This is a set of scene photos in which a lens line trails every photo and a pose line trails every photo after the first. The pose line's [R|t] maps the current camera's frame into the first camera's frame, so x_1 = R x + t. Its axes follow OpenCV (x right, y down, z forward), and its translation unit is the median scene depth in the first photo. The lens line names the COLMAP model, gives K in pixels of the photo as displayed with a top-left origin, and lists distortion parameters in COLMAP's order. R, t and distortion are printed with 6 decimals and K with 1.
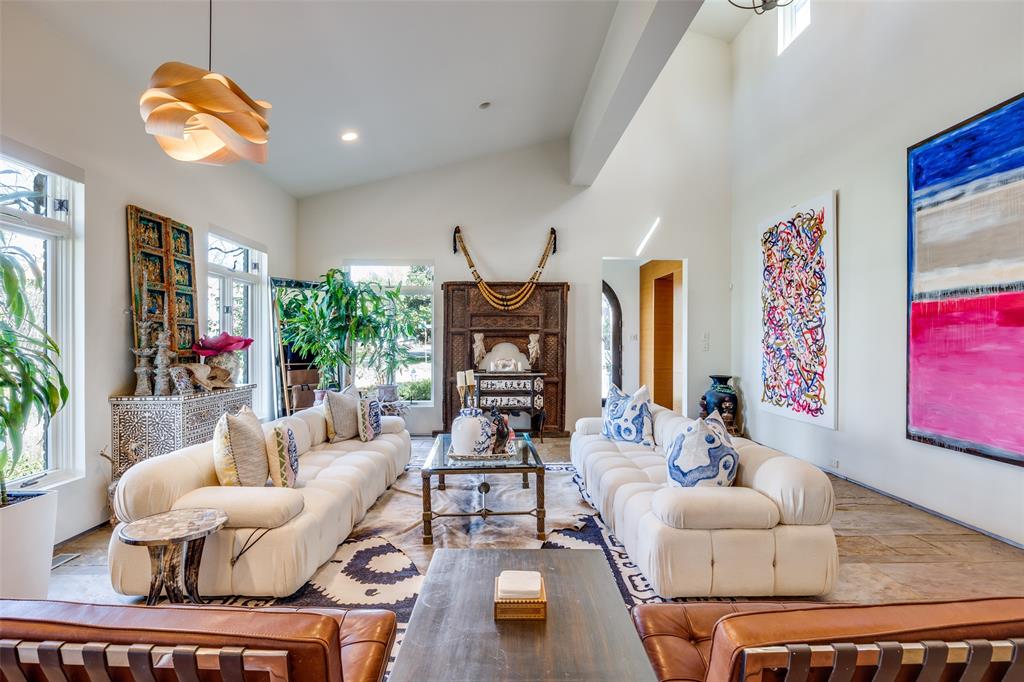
lens RADIAL K [[496.5, 0, 510.1], [0, 496.5, 347.4], [0, 0, 1]] dist [-0.006691, -0.000693]
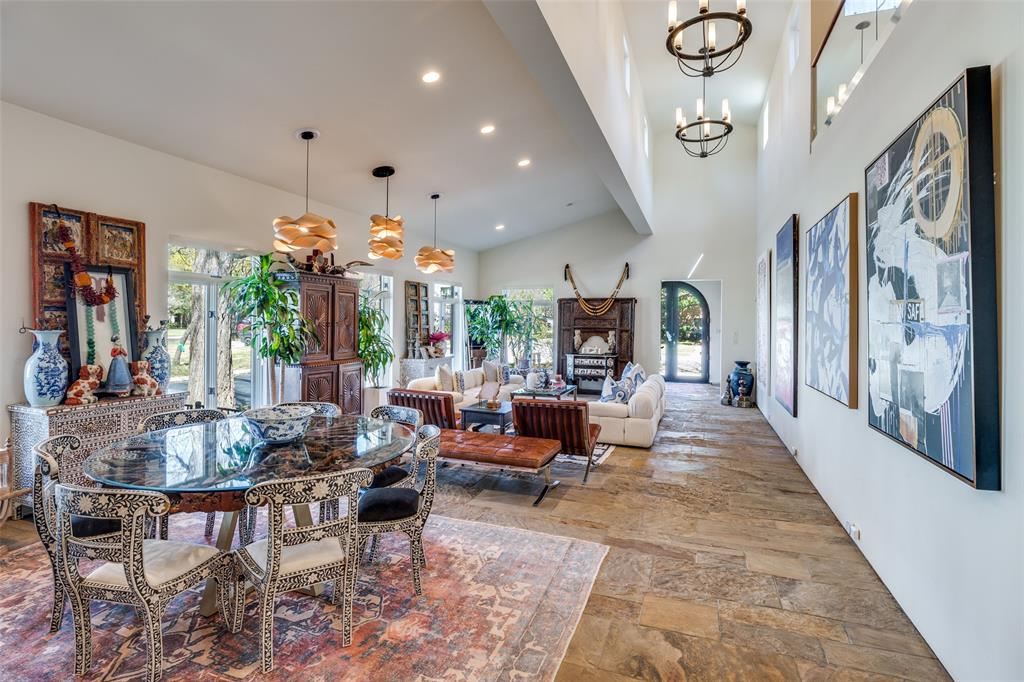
lens RADIAL K [[496.5, 0, 512.3], [0, 496.5, 331.2], [0, 0, 1]] dist [-0.006691, -0.000693]
pose [[0.922369, 0.013608, -0.386069, 0.388232], [-0.011370, 0.999903, 0.008078, -0.037071], [0.386142, -0.003062, 0.922434, -0.622557]]
